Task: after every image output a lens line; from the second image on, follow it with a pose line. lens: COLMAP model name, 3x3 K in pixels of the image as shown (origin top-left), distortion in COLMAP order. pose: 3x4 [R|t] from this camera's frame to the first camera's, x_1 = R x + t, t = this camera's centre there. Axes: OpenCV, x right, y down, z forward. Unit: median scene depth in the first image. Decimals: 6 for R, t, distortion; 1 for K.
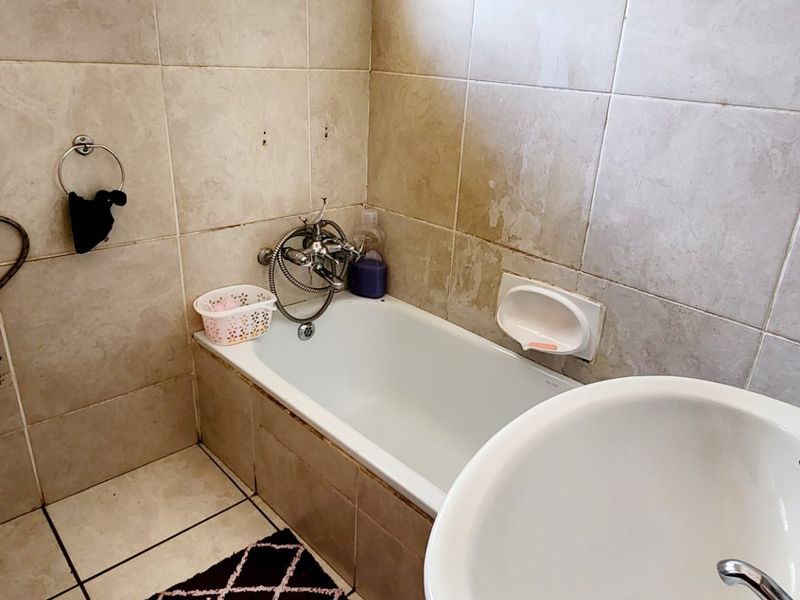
lens RADIAL K [[585.7, 0, 400.0], [0, 585.7, 300.0], [0, 0, 1]] dist [-0.005429, 0.005293]
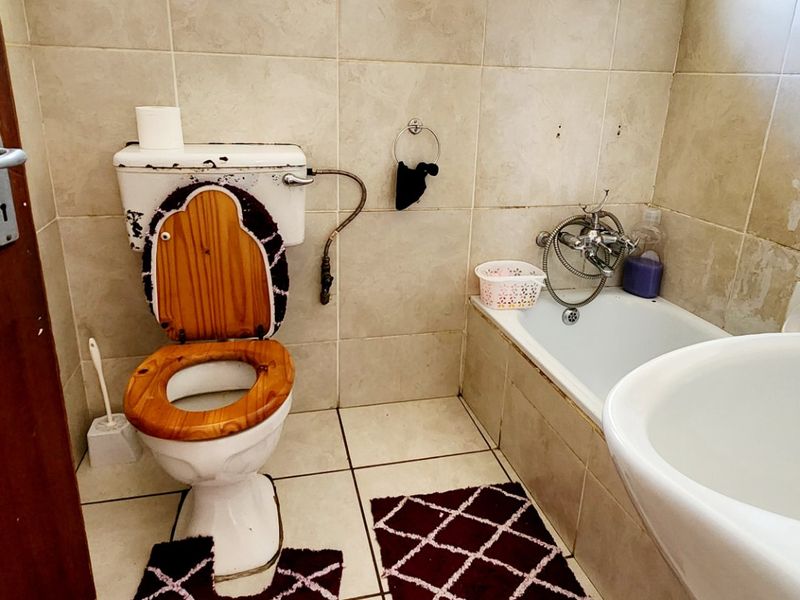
lens RADIAL K [[585.7, 0, 400.0], [0, 585.7, 300.0], [0, 0, 1]] dist [-0.005429, 0.005293]
pose [[0.872505, 0.138324, -0.468617, 0.070072], [-0.177184, 0.983380, -0.039626, 0.134850], [0.455347, 0.117605, 0.882512, -0.087712]]
